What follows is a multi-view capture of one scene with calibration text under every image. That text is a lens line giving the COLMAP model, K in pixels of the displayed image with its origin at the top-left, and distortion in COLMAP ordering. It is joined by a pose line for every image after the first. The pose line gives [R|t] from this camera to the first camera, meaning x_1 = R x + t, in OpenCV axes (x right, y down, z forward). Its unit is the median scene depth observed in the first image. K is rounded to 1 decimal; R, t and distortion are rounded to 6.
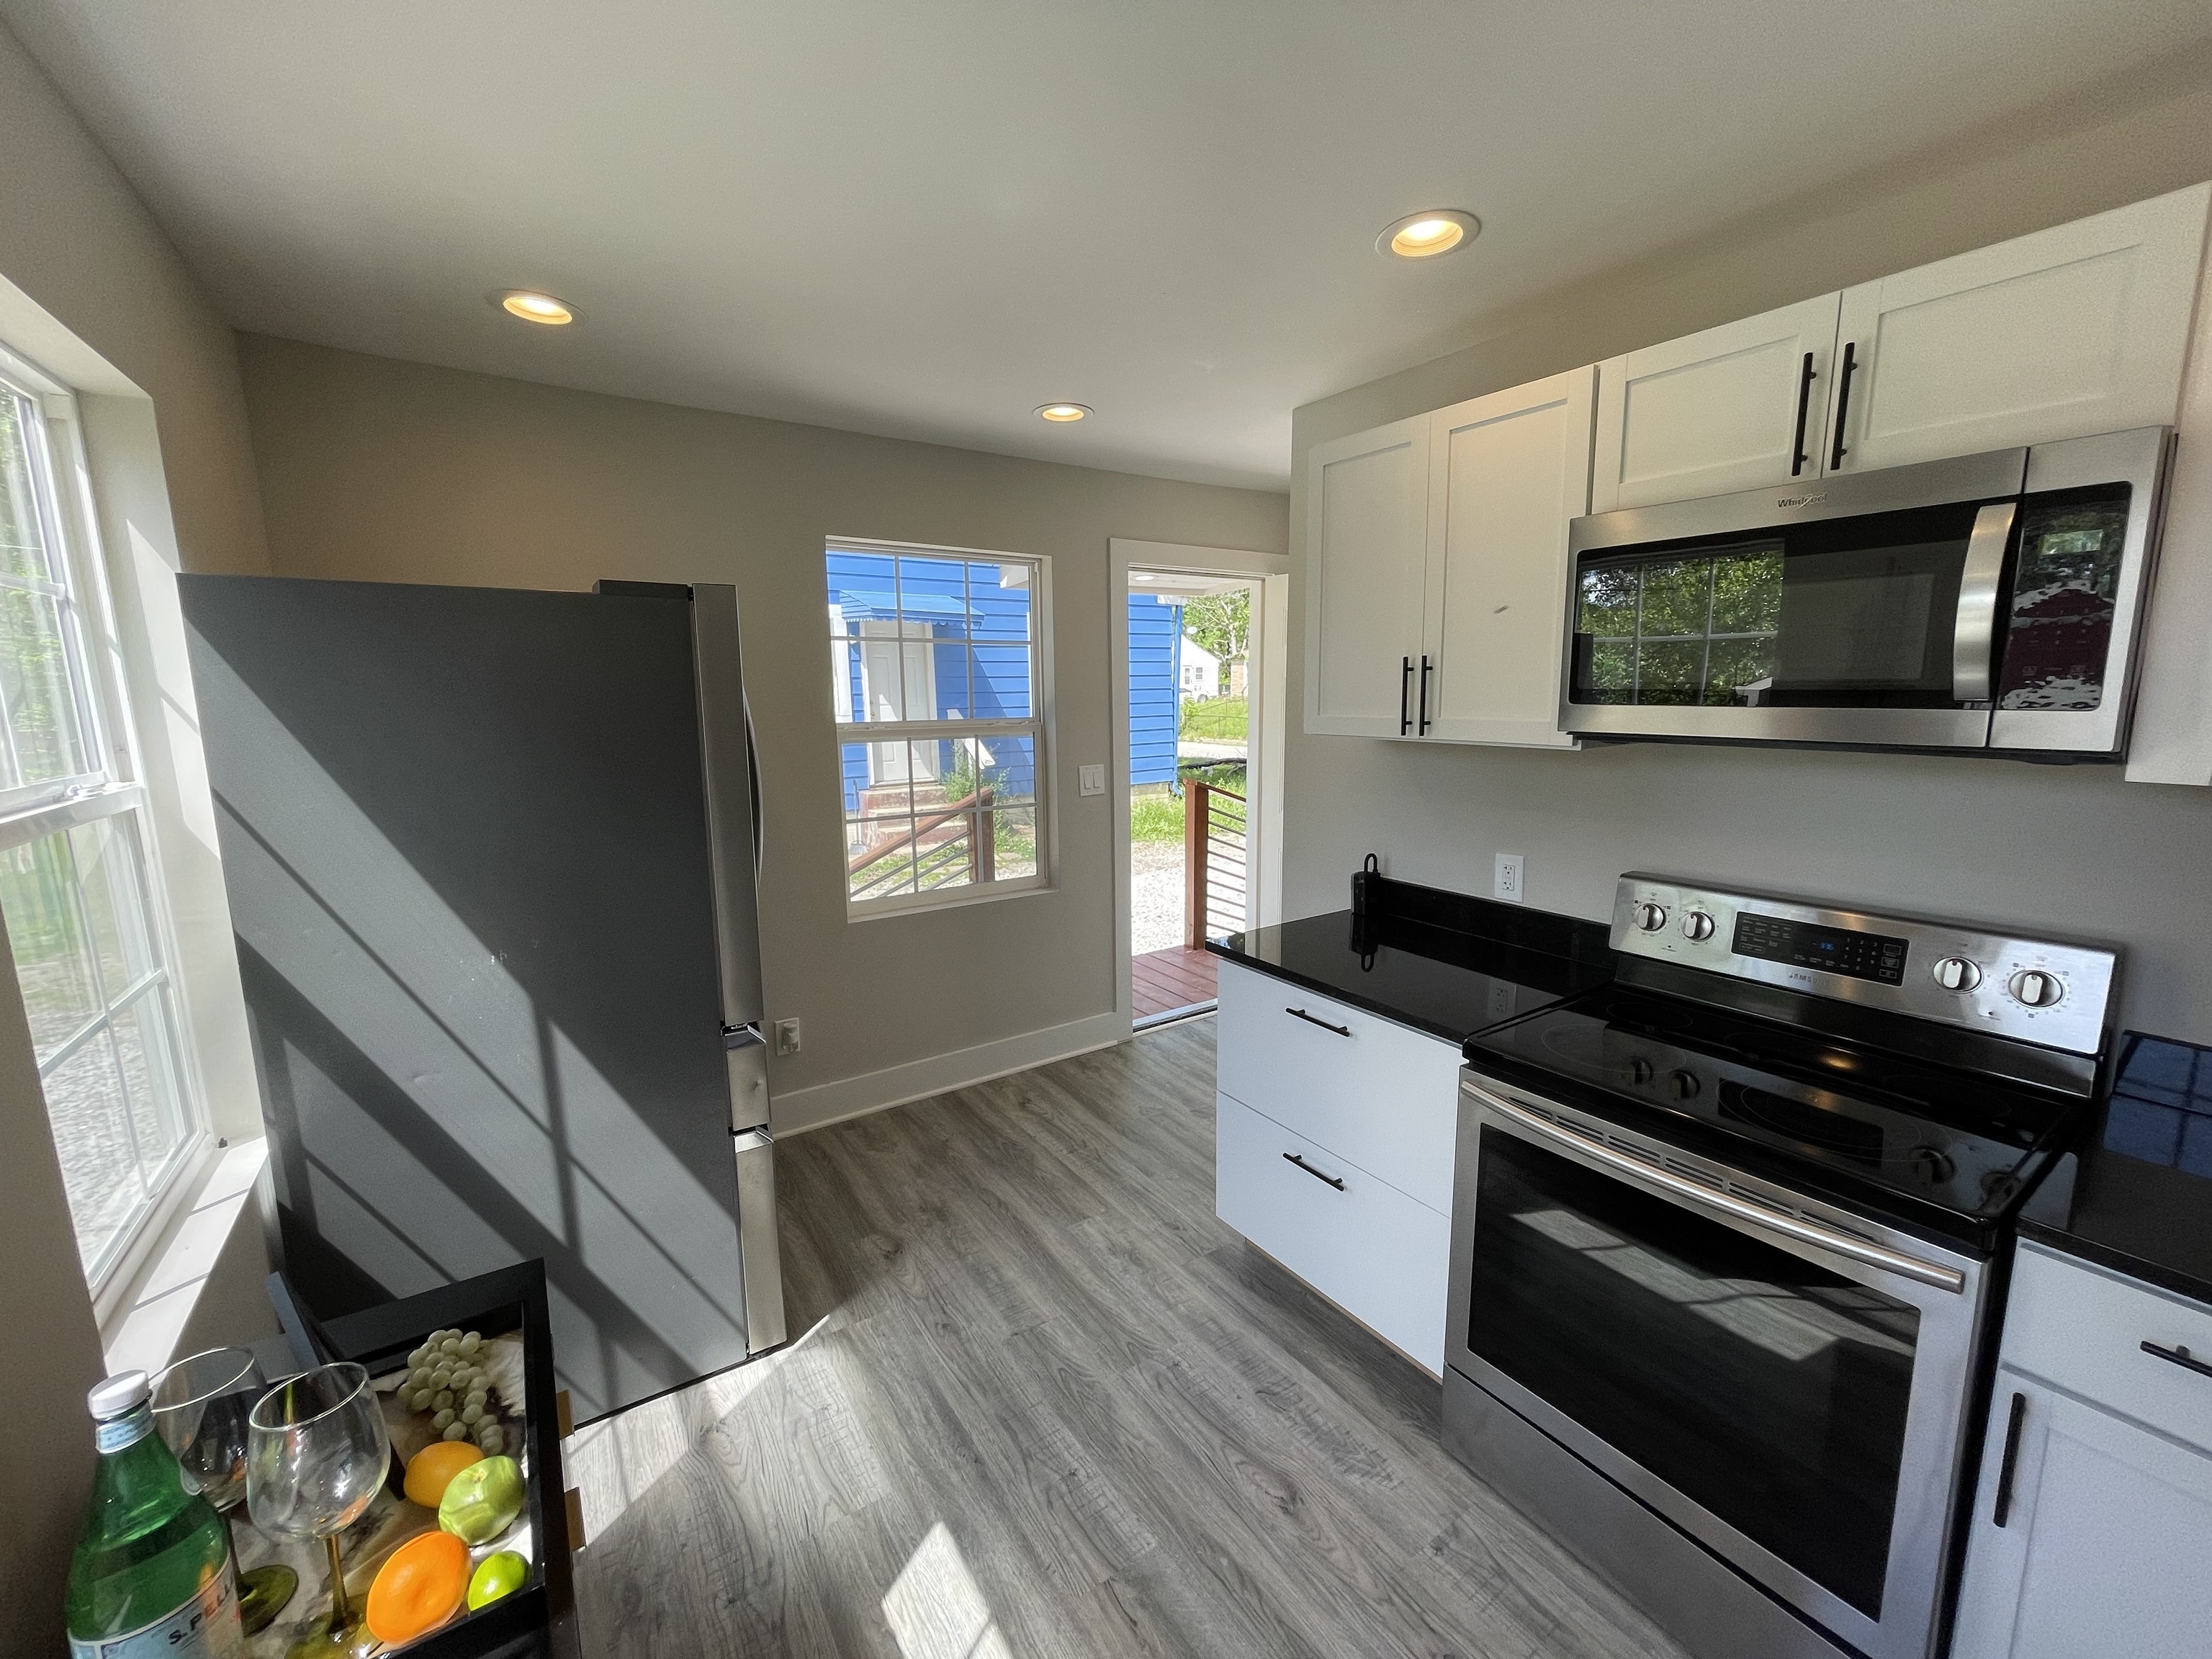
lens RADIAL K [[893.4, 0, 1111.7], [0, 893.4, 827.2], [0, 0, 1]] dist [-0.004265, 0.000828]
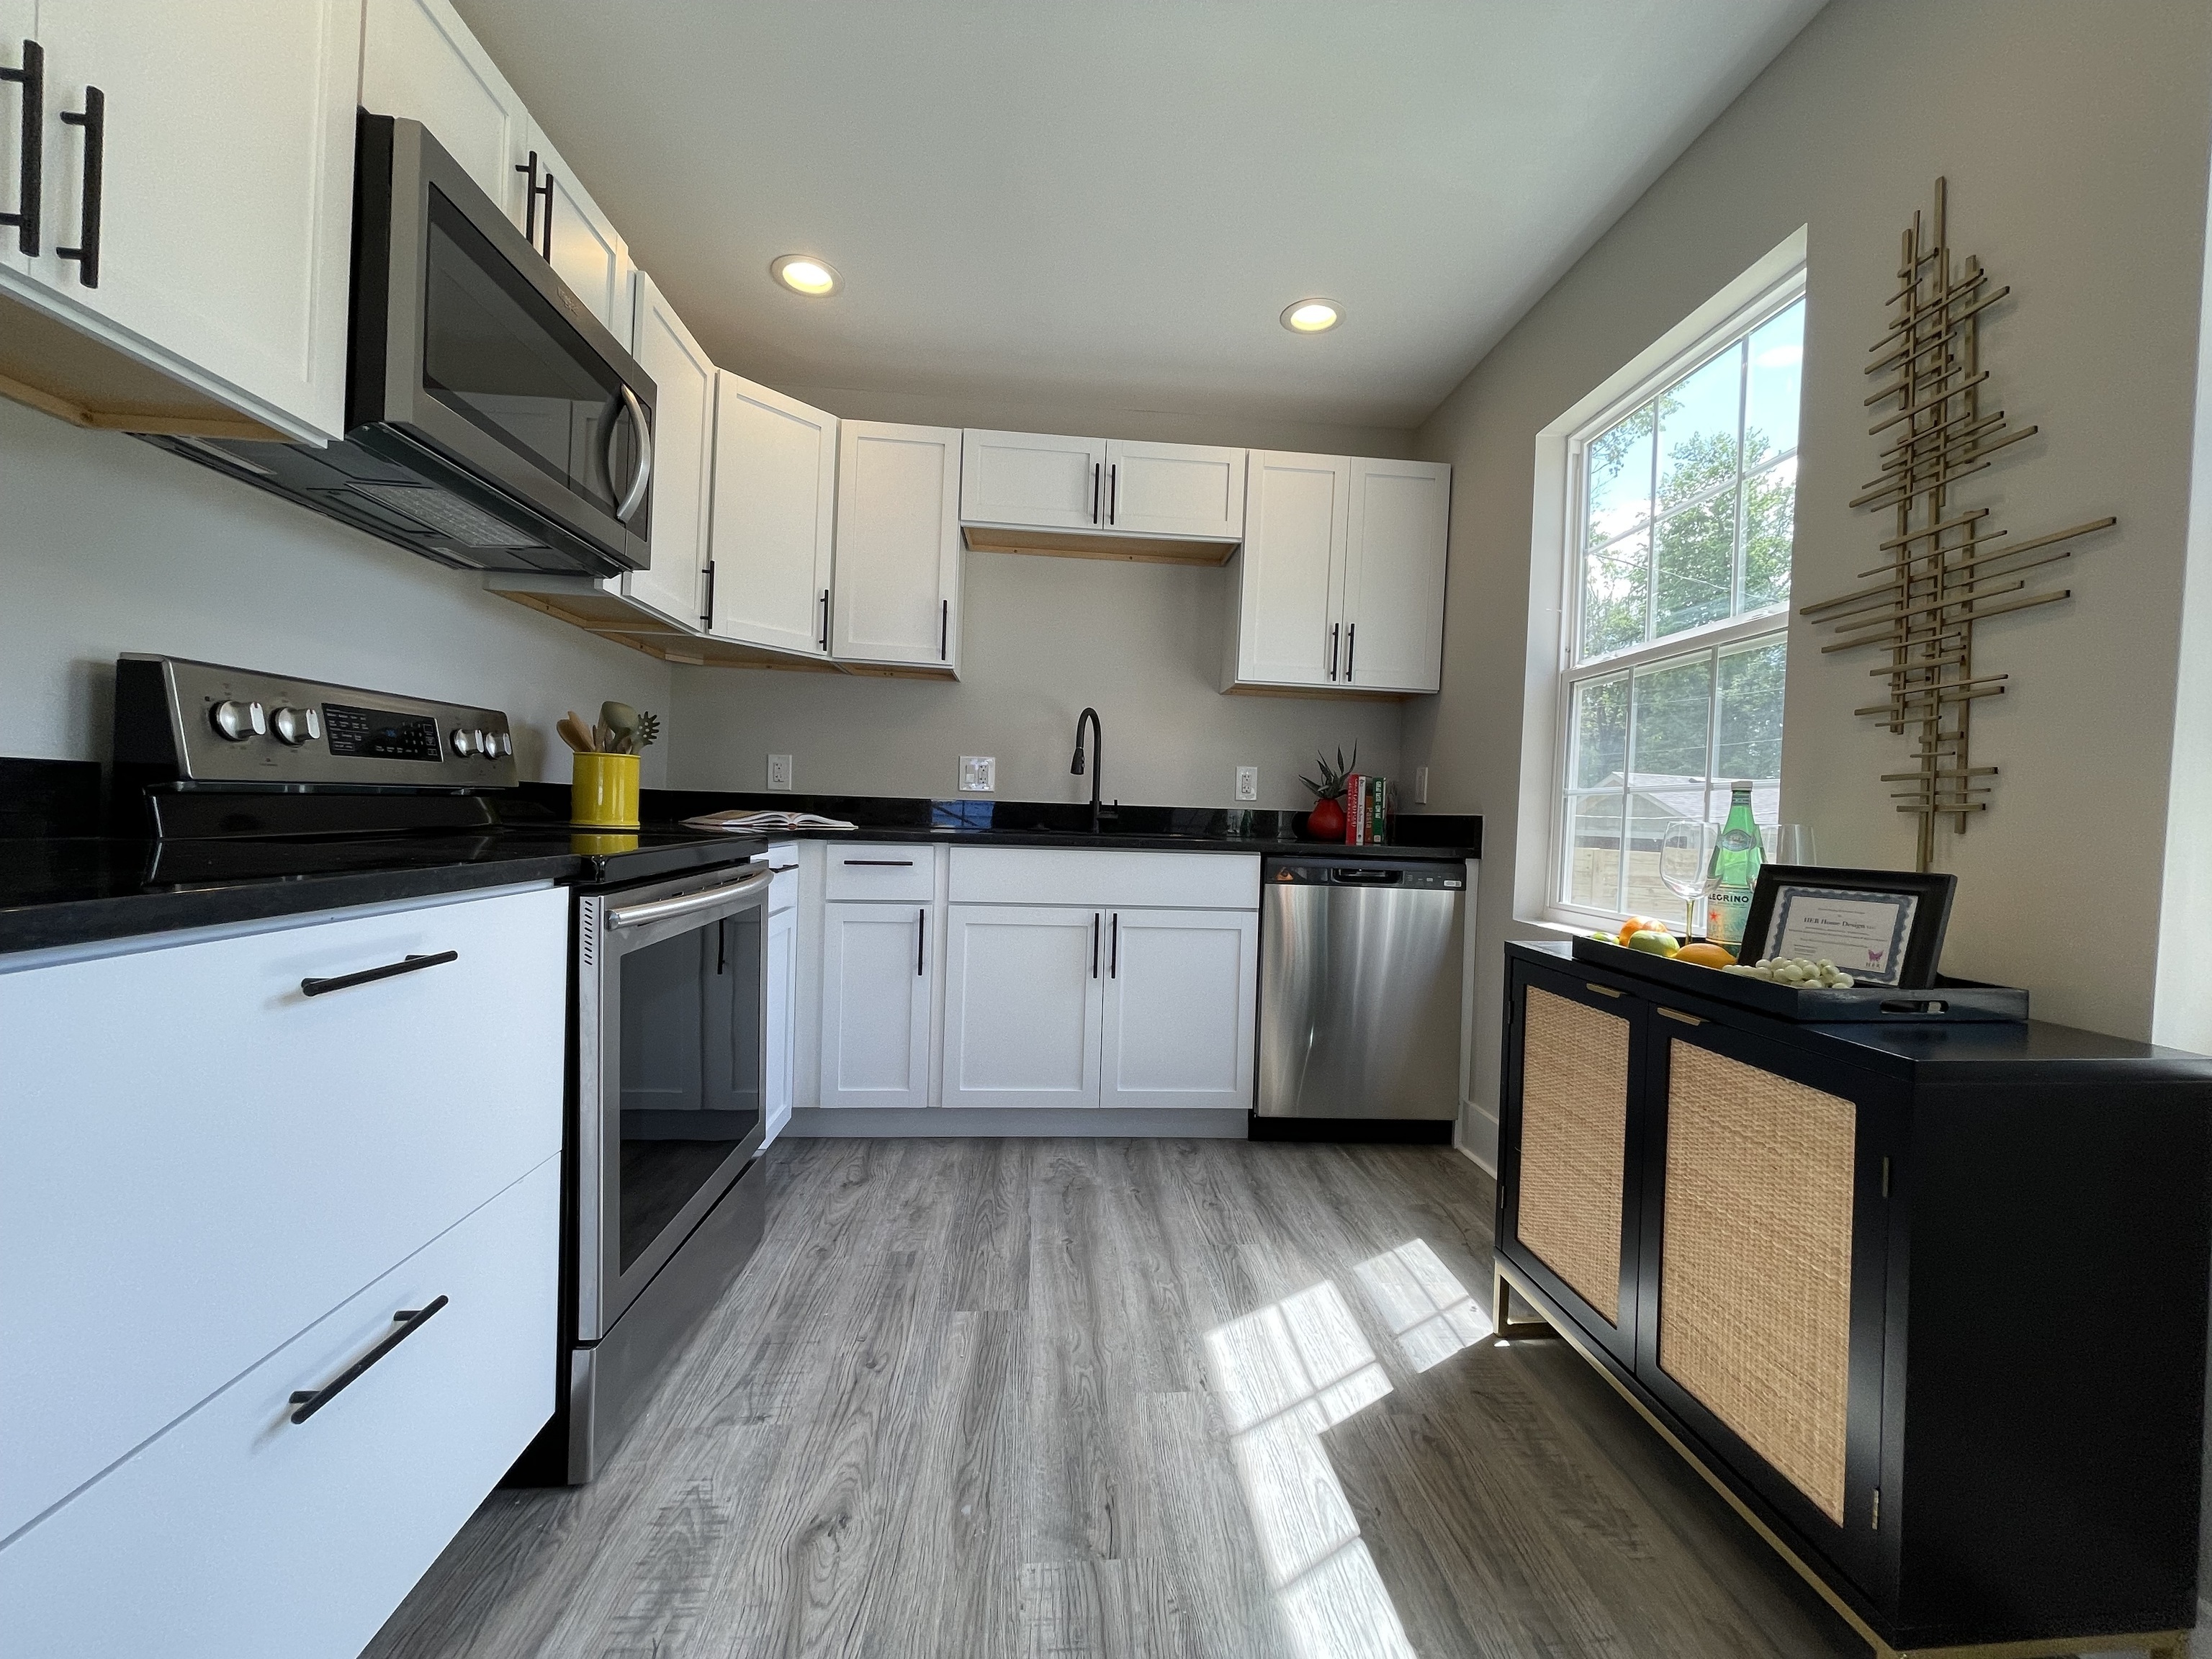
lens RADIAL K [[893.4, 0, 1111.7], [0, 893.4, 827.2], [0, 0, 1]] dist [-0.004265, 0.000828]
pose [[-0.872022, -0.024038, 0.488877, -0.338848], [0.049500, 0.989342, 0.136939, 0.139556], [-0.486958, 0.143613, -0.861538, 1.490990]]
